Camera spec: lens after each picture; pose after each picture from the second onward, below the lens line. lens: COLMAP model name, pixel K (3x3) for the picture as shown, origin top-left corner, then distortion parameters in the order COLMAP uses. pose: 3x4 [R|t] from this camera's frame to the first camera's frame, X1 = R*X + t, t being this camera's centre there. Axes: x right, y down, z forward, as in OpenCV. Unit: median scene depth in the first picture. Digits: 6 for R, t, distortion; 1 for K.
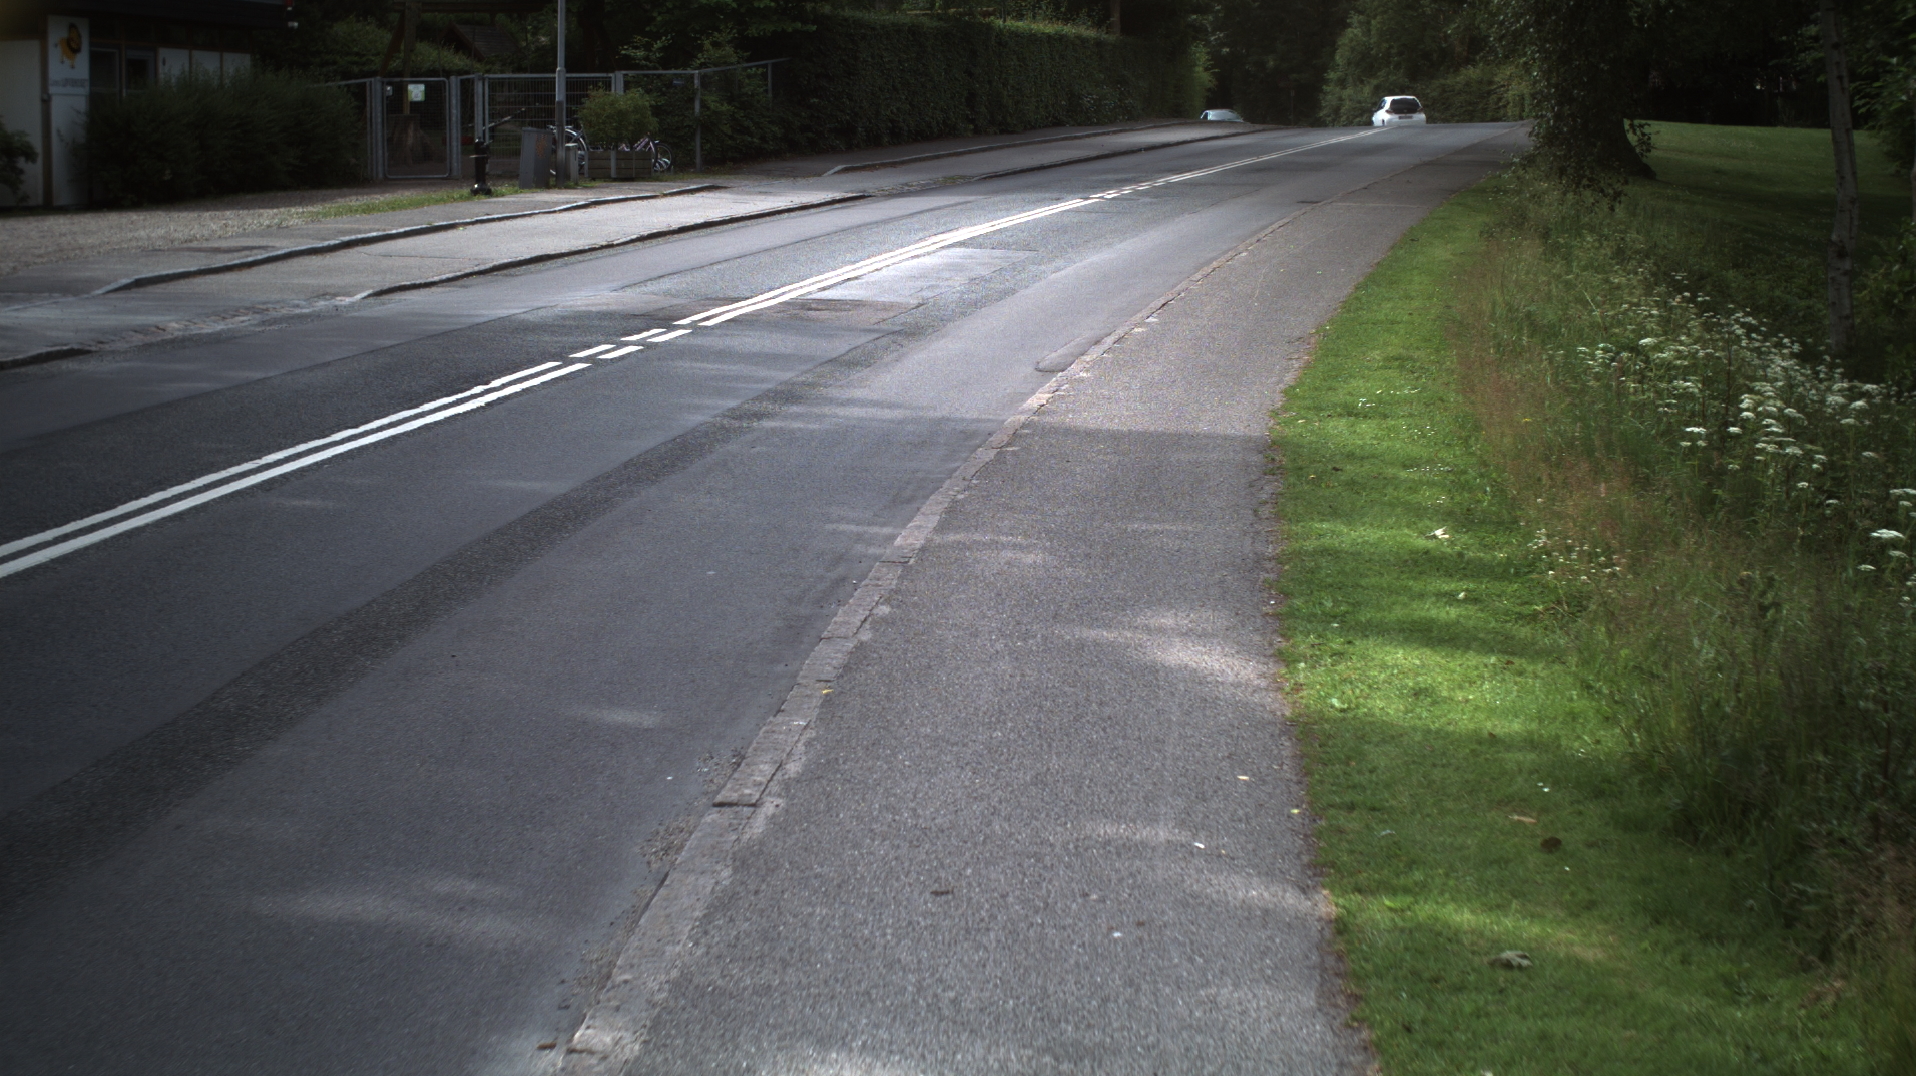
lens RADIAL K [[3274.2, 0, 958.0], [0, 3274.2, 538.0], [0, 0, 1]] dist [-0.230517, -0.119667]
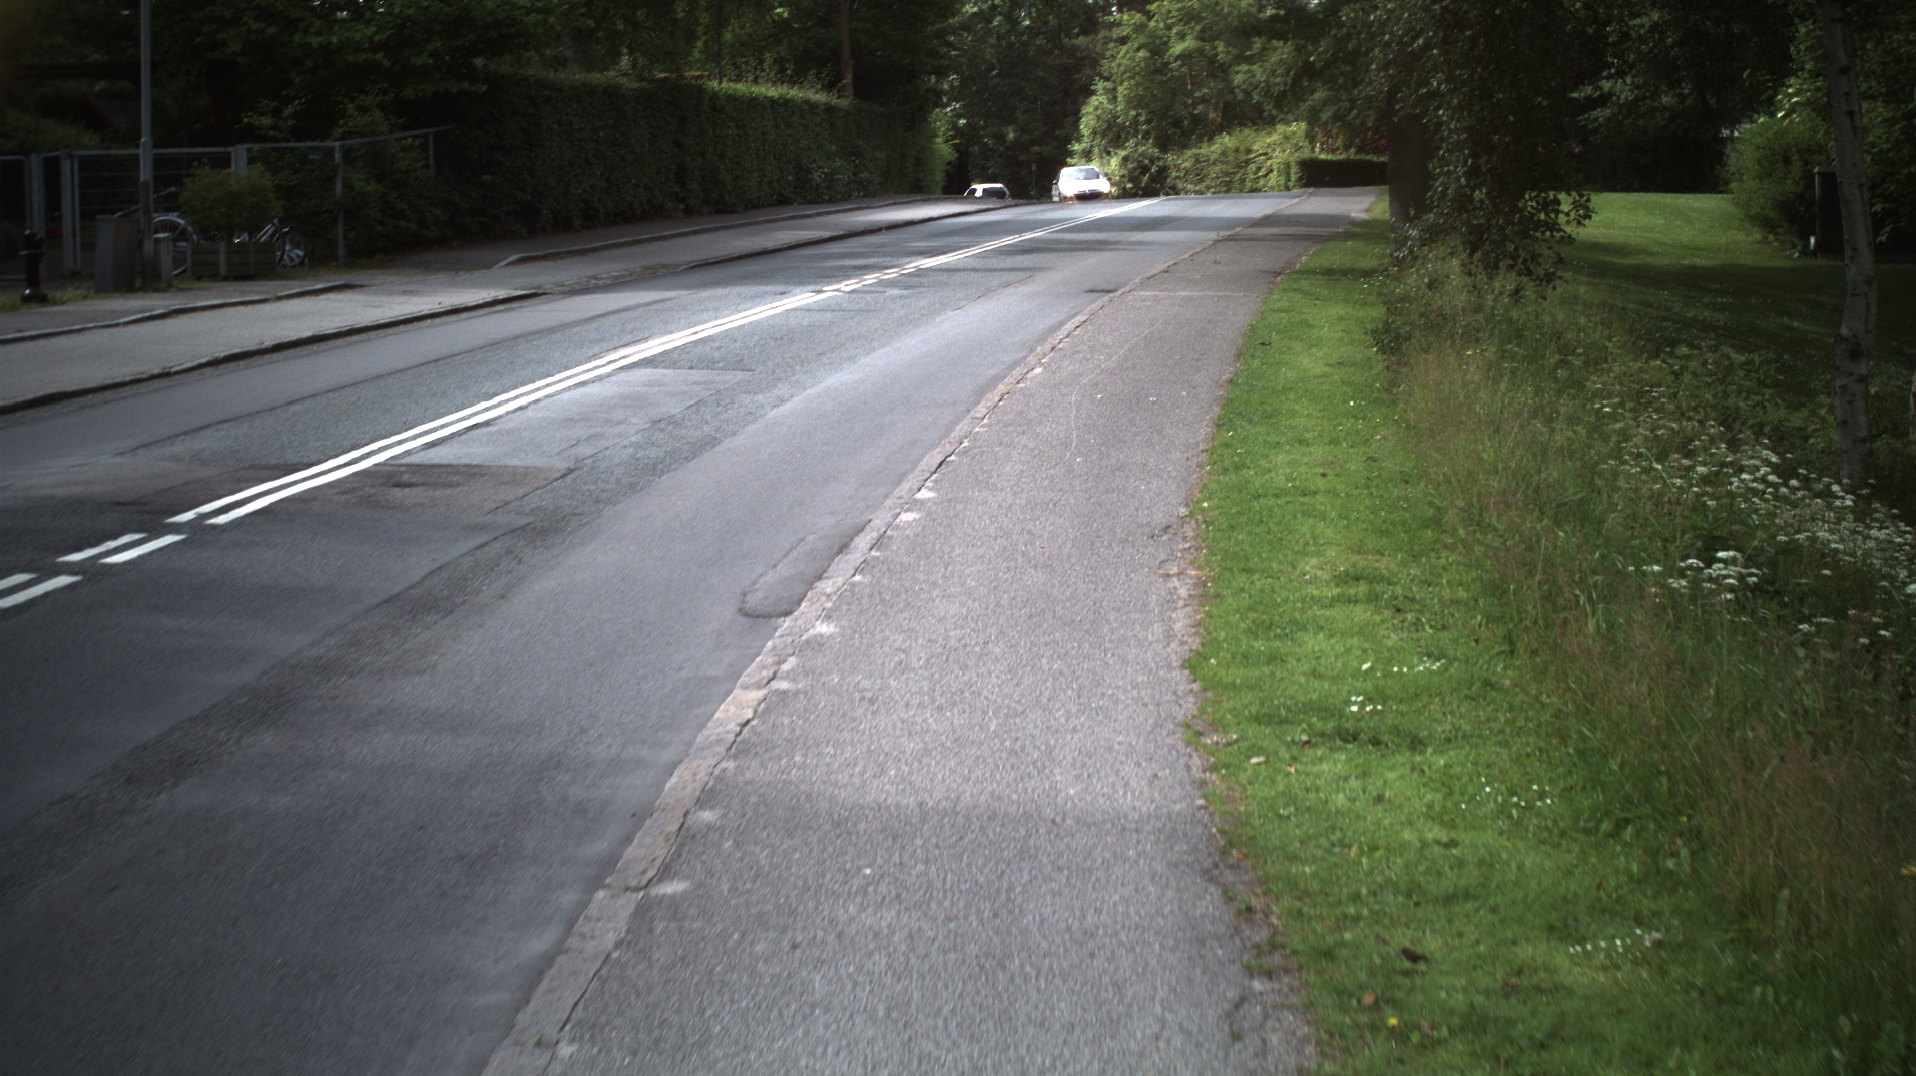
lens RADIAL K [[3274.2, 0, 958.0], [0, 3274.2, 538.0], [0, 0, 1]] dist [-0.230517, -0.119667]
pose [[0.996533, -0.021503, 0.080372, 0.008814], [0.023463, 0.999448, -0.023514, -0.027315], [-0.079822, 0.025318, 0.996488, 0.229796]]
